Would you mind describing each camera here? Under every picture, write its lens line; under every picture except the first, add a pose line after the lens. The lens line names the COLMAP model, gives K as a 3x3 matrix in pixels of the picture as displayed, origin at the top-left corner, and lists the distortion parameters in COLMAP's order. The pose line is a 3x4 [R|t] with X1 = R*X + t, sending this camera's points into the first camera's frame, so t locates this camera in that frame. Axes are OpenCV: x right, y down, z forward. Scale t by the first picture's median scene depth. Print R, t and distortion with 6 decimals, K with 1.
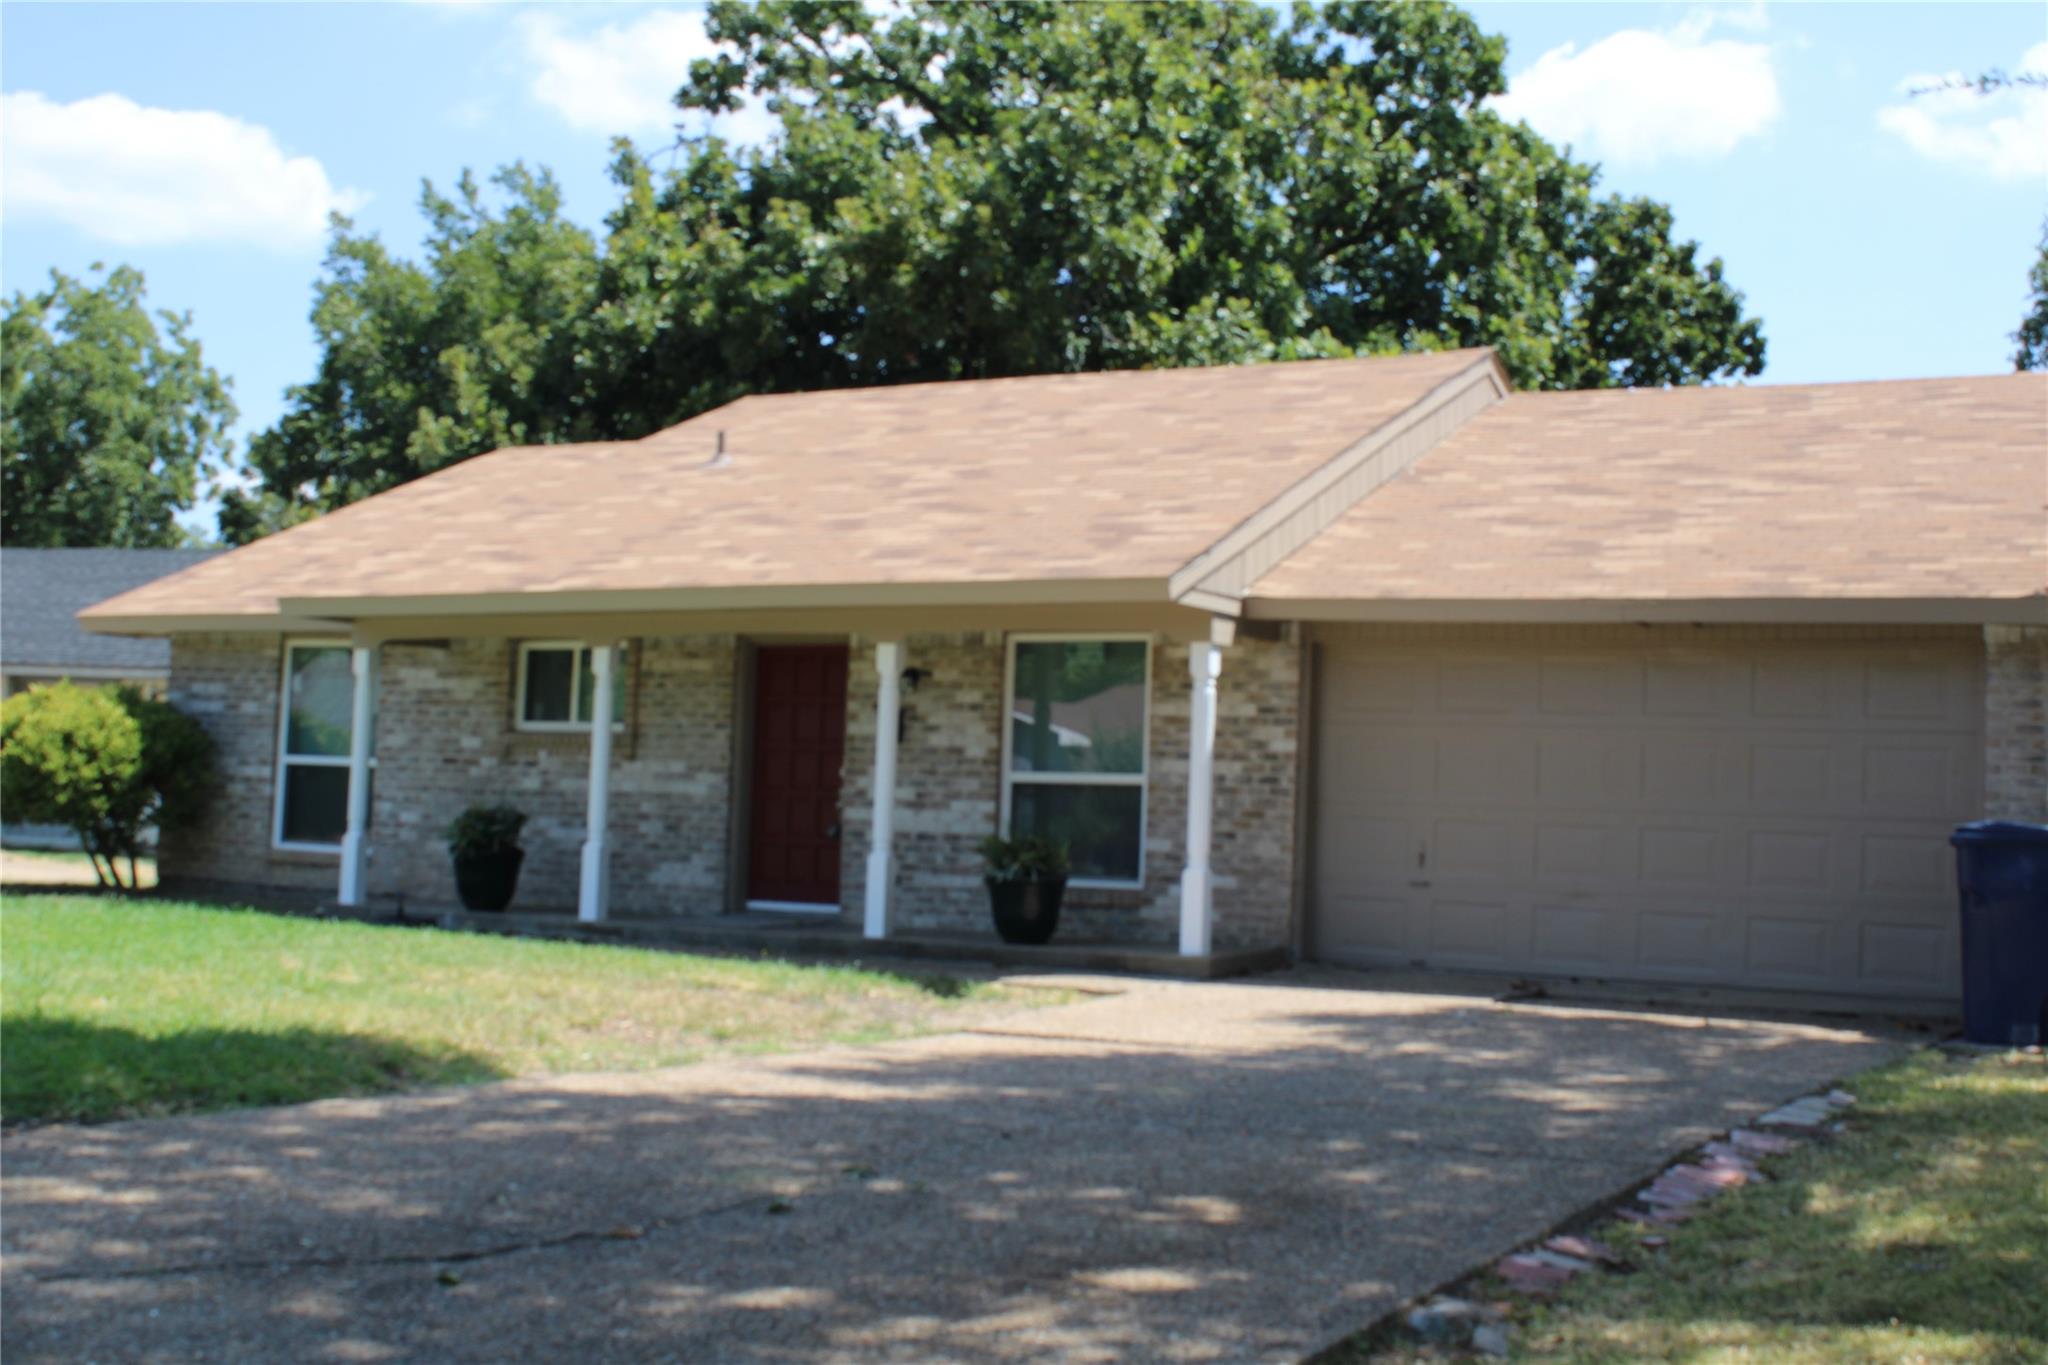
lens RADIAL K [[2563.3, 0, 1024.0], [0, 2563.3, 682.5], [0, 0, 1]] dist [-0.225154, -0.004463]
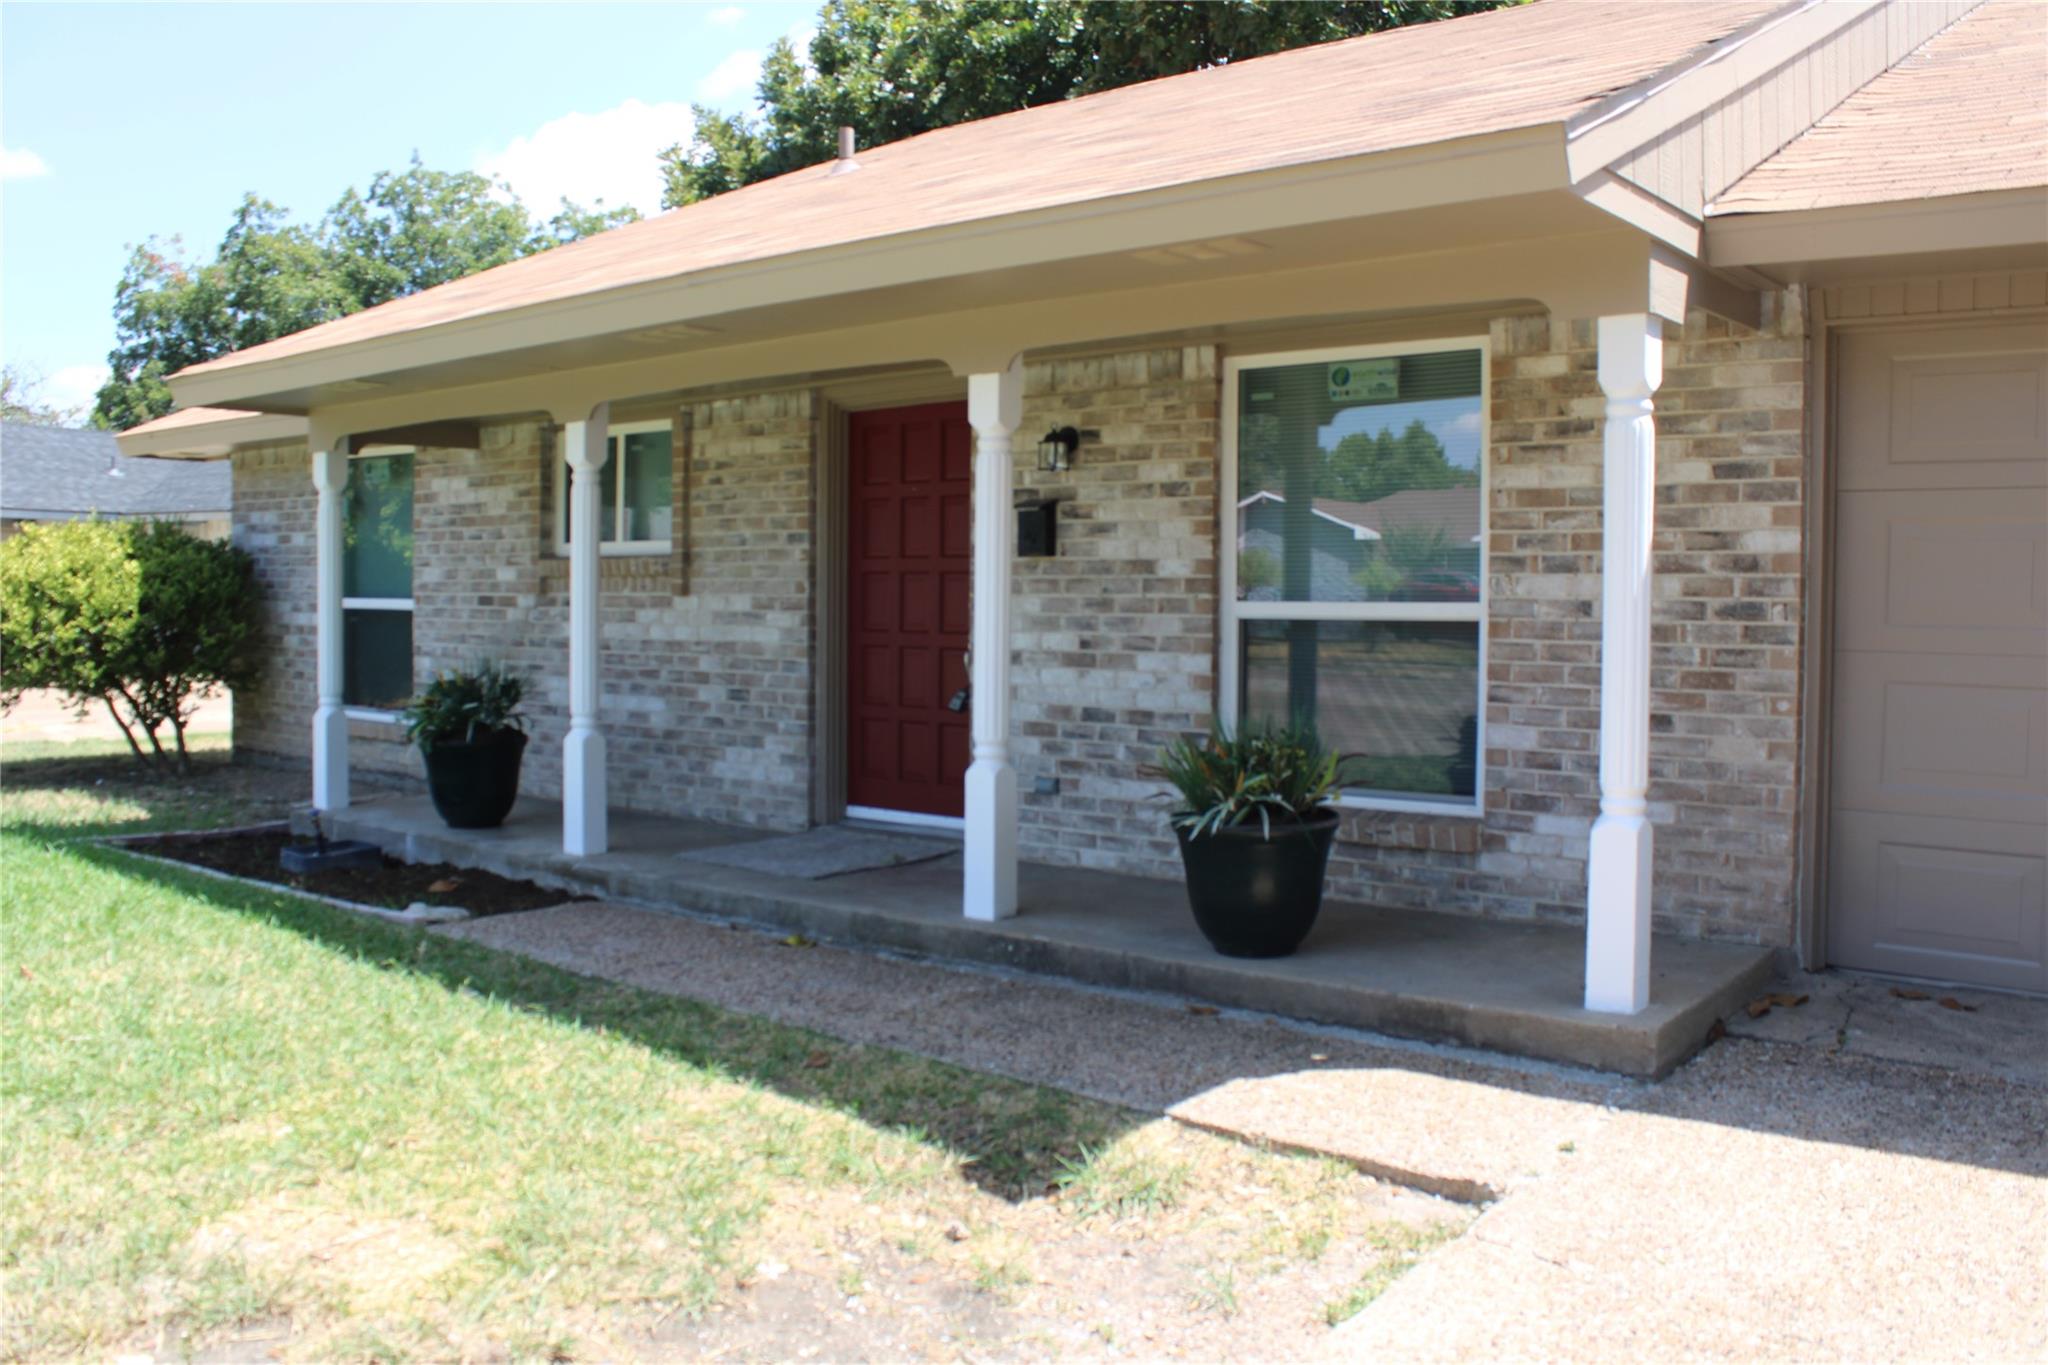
lens RADIAL K [[1735.1, 0, 1012.9], [0, 1735.1, 659.0], [0, 0, 1]] dist [-0.160910, 0.171953]
pose [[0.982394, -0.023688, -0.185311, 0.016428], [0.040313, 0.995439, 0.086466, 0.012432], [0.182418, -0.092414, 0.978868, 0.607415]]
